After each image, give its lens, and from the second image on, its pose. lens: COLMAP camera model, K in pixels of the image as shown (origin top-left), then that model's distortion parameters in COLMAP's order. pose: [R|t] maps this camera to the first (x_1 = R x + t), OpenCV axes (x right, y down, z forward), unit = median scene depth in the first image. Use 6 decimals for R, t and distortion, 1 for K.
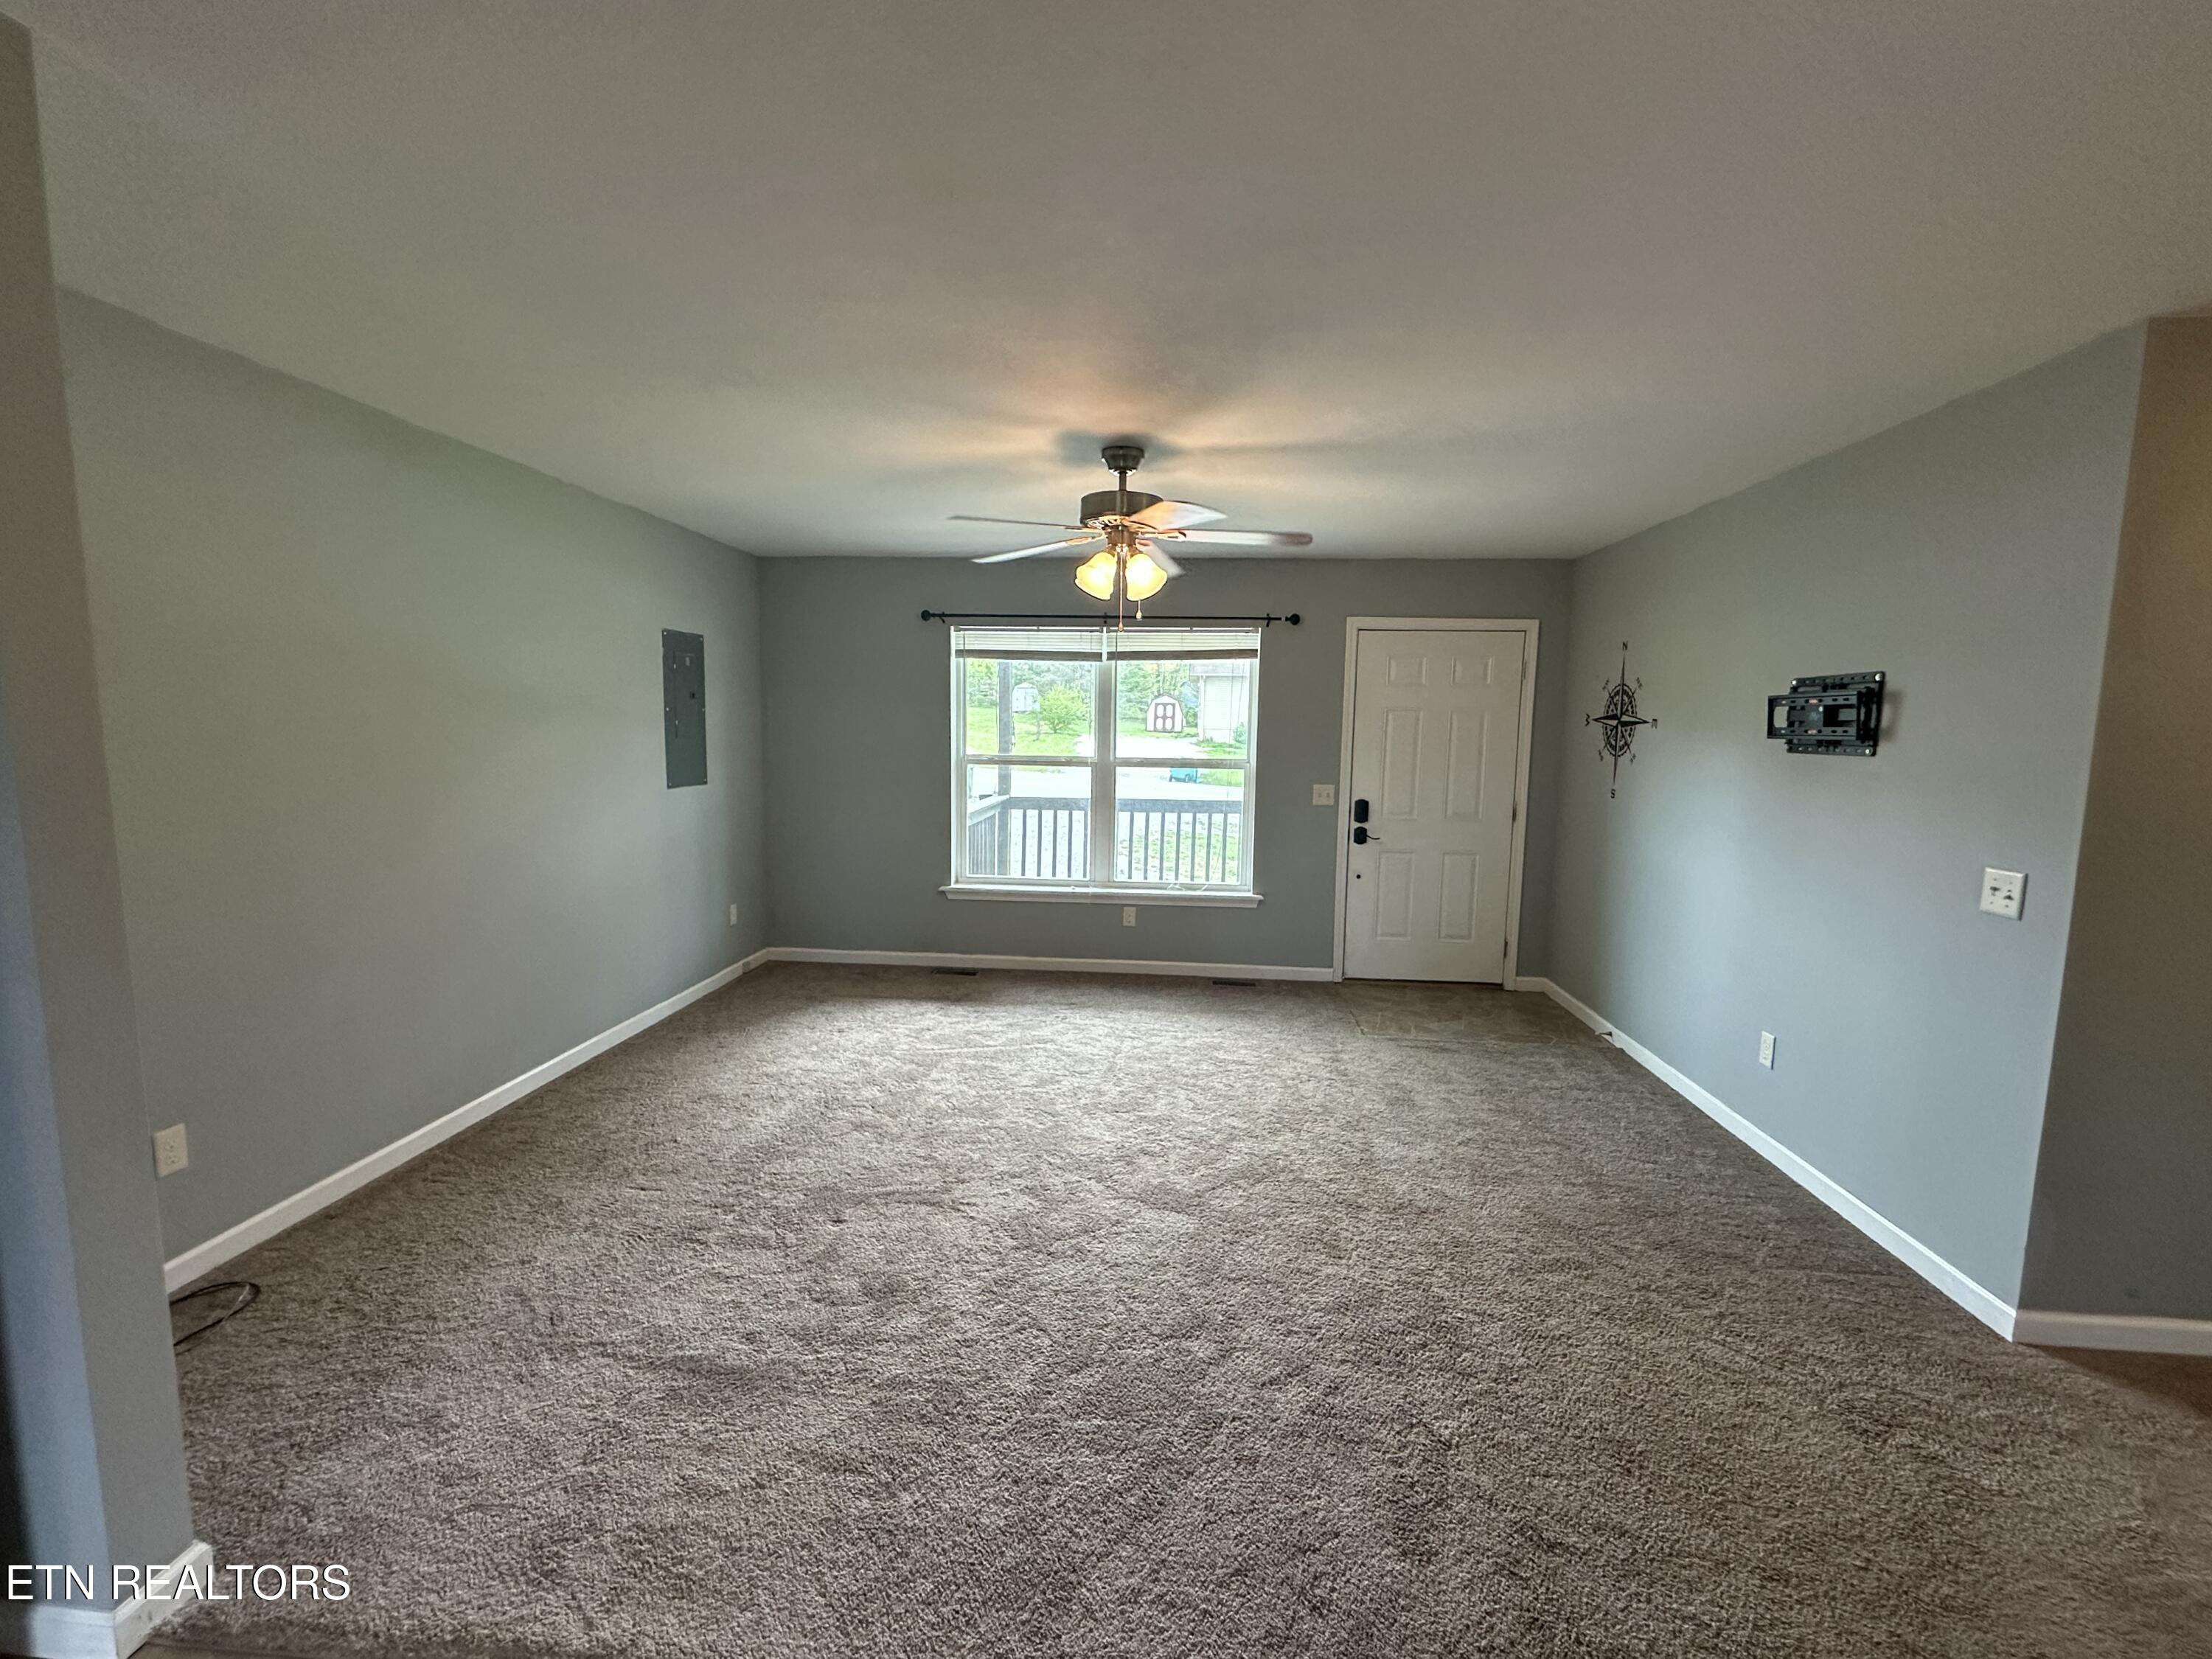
lens RADIAL K [[949.4, 0, 1104.1], [0, 949.4, 830.9], [0, 0, 1]] dist [0.000778, 0.000268]
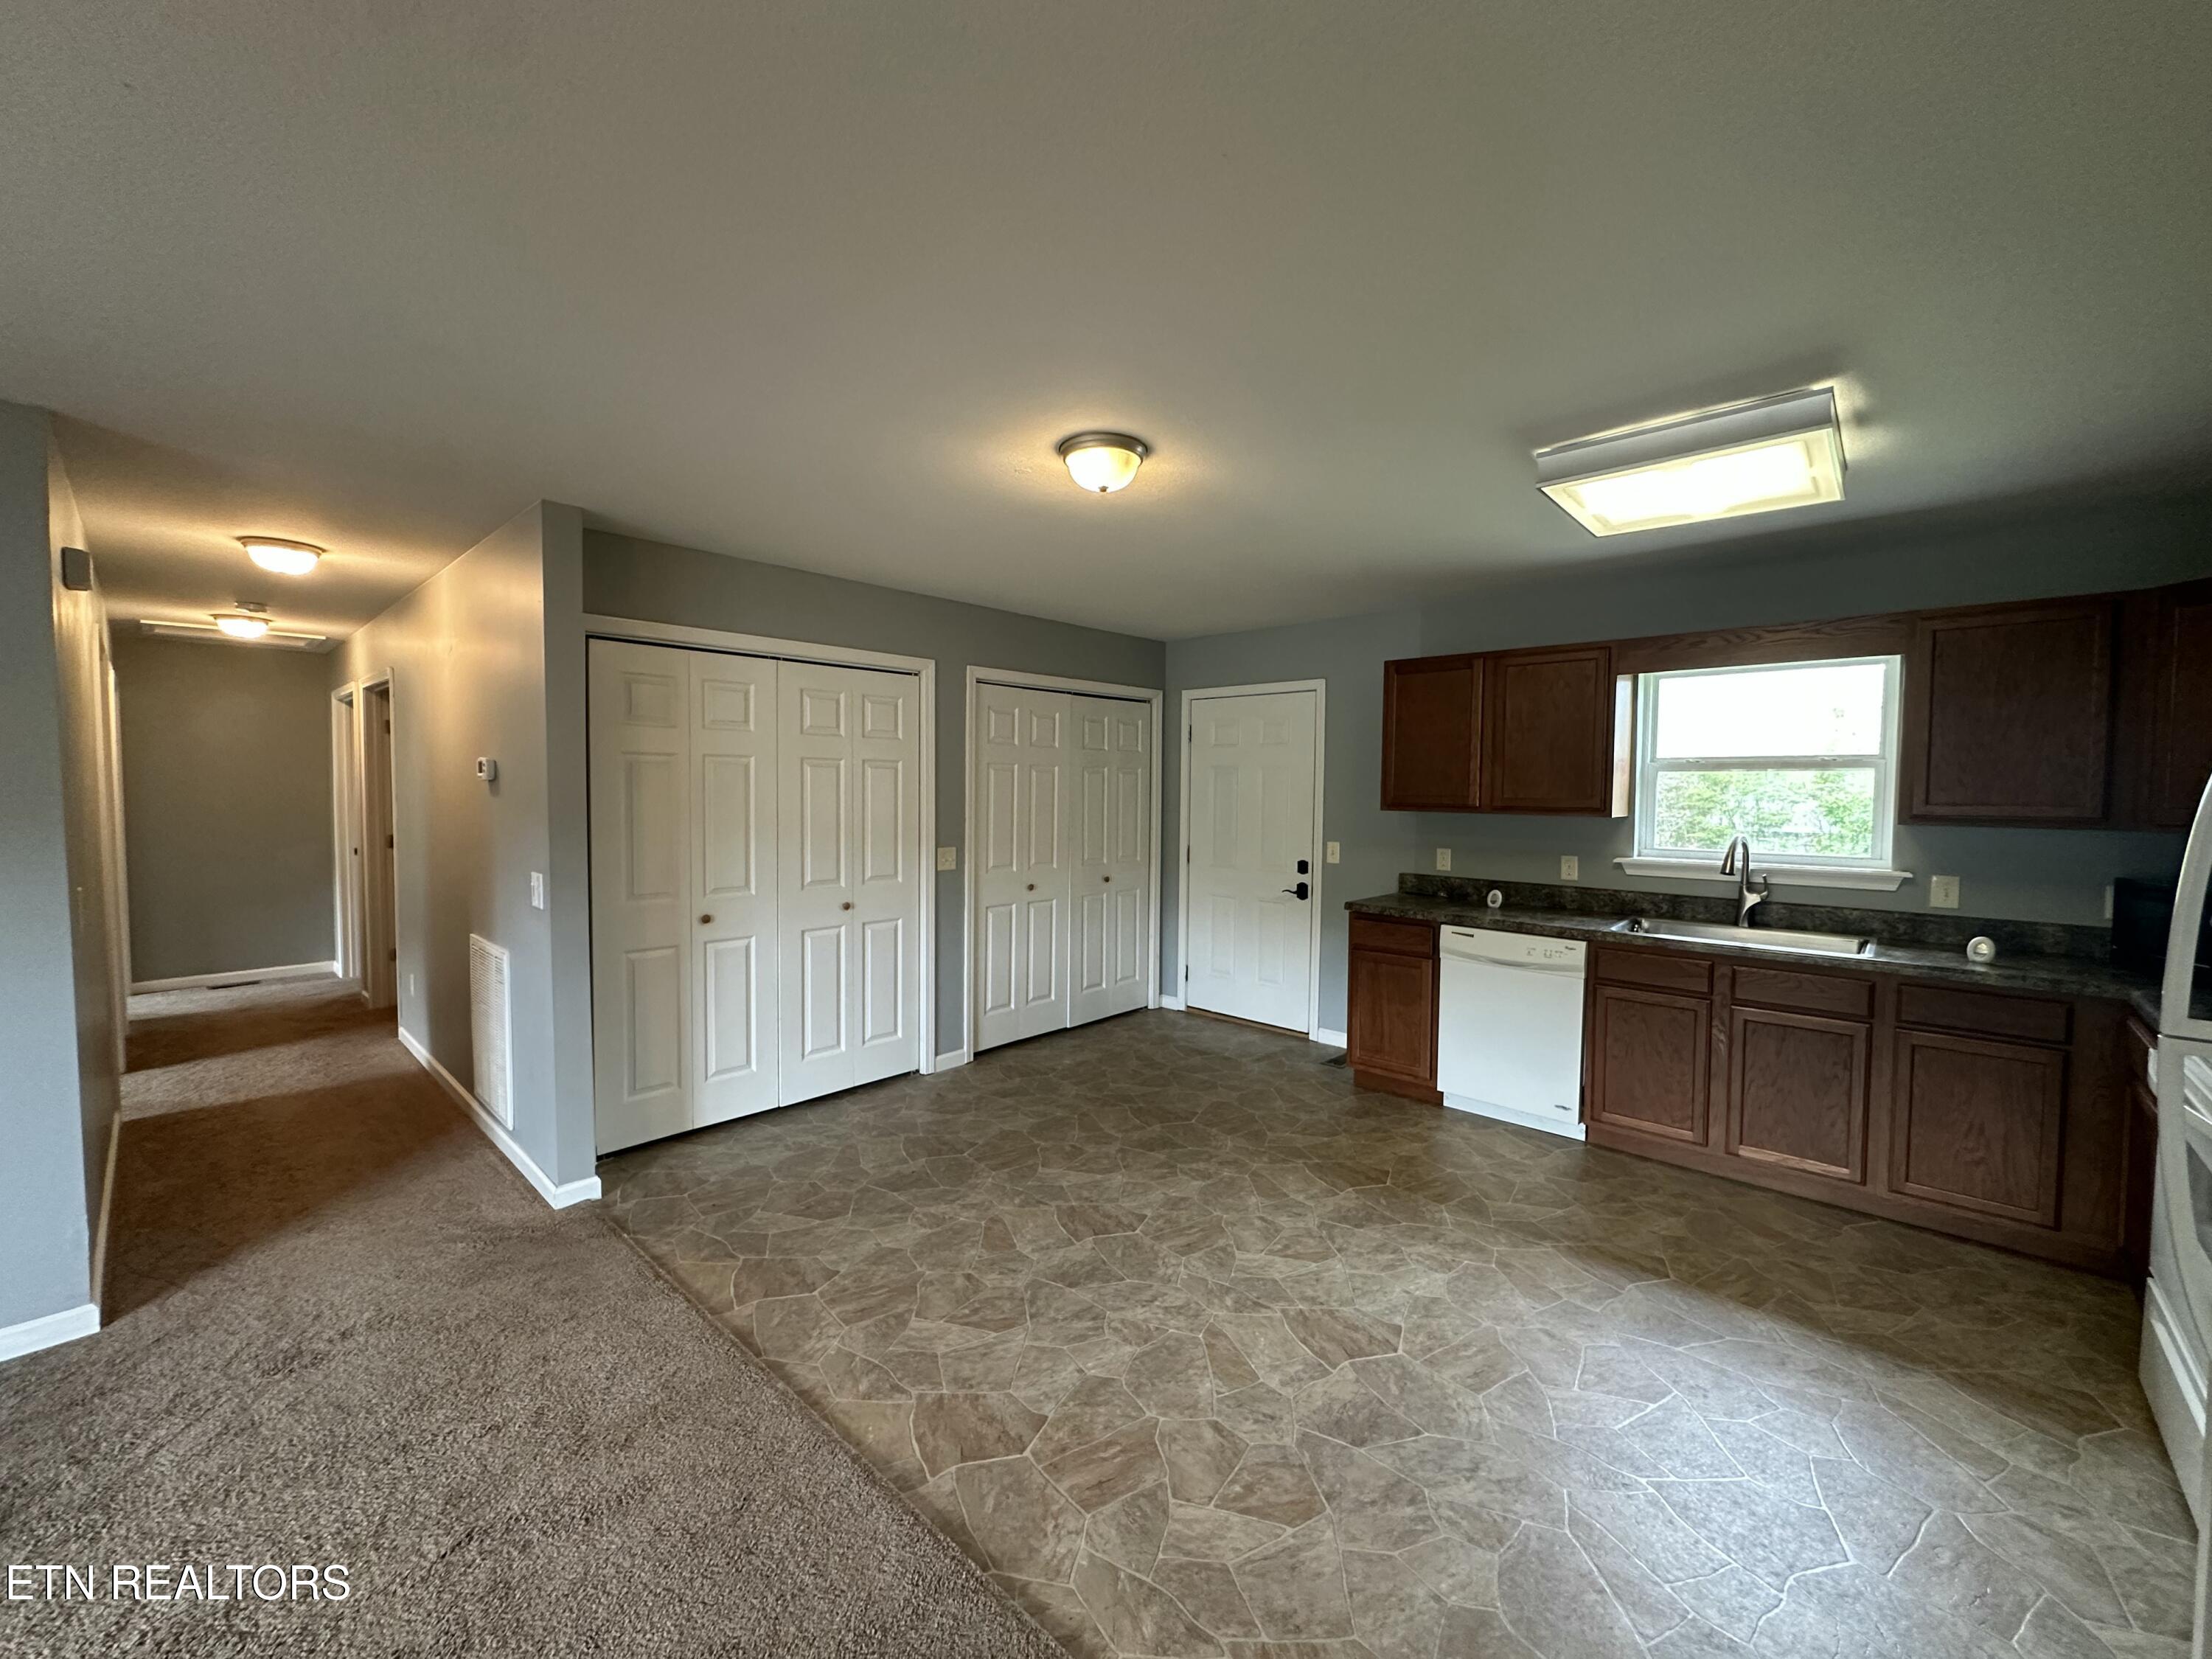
lens RADIAL K [[883.5, 0, 1108.7], [0, 883.5, 828.0], [0, 0, 1]] dist [0.001839, 0.000215]
pose [[-0.792724, -0.051835, 0.607373, -0.366019], [0.051337, 0.987161, 0.151252, -0.082828], [-0.607415, 0.151082, -0.779886, 0.685707]]
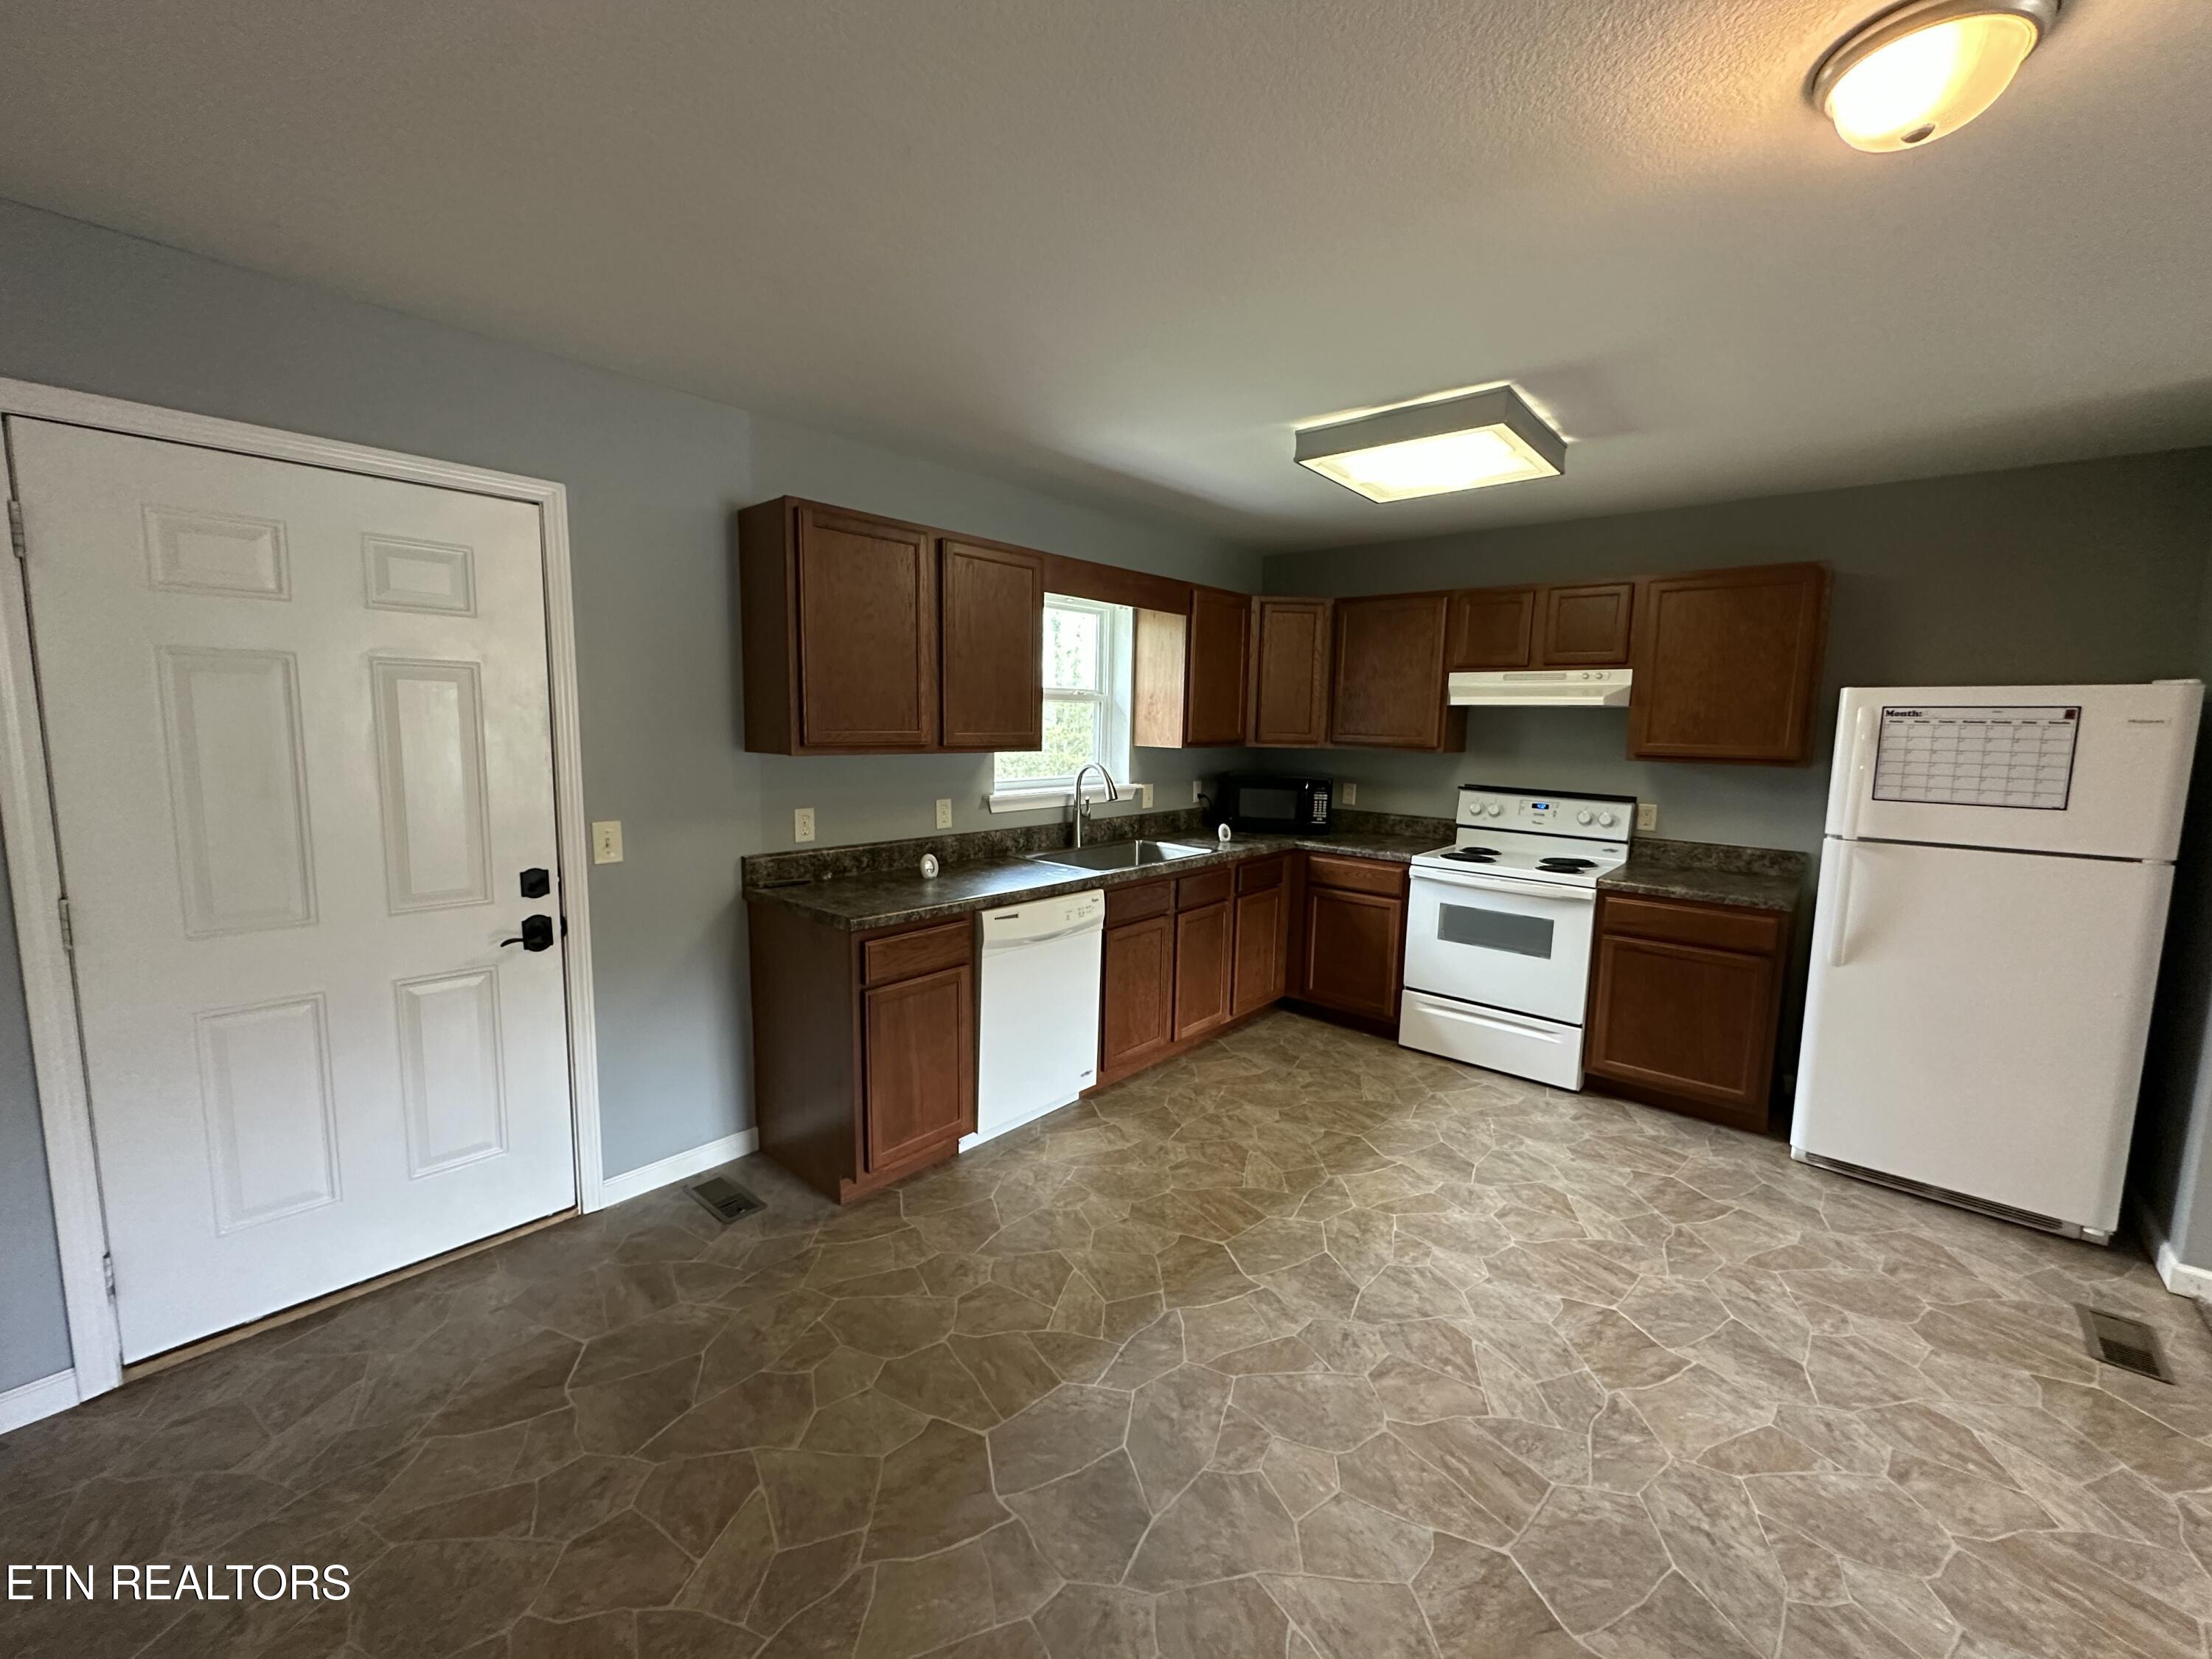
lens RADIAL K [[883.5, 0, 1107.3], [0, 883.5, 822.2], [0, 0, 1]] dist [0.001839, 0.000215]
pose [[-0.583800, 0.067617, -0.809077, 0.590784], [-0.124514, 0.977281, 0.171519, 0.000638], [0.802293, 0.200874, -0.562117, 0.076738]]
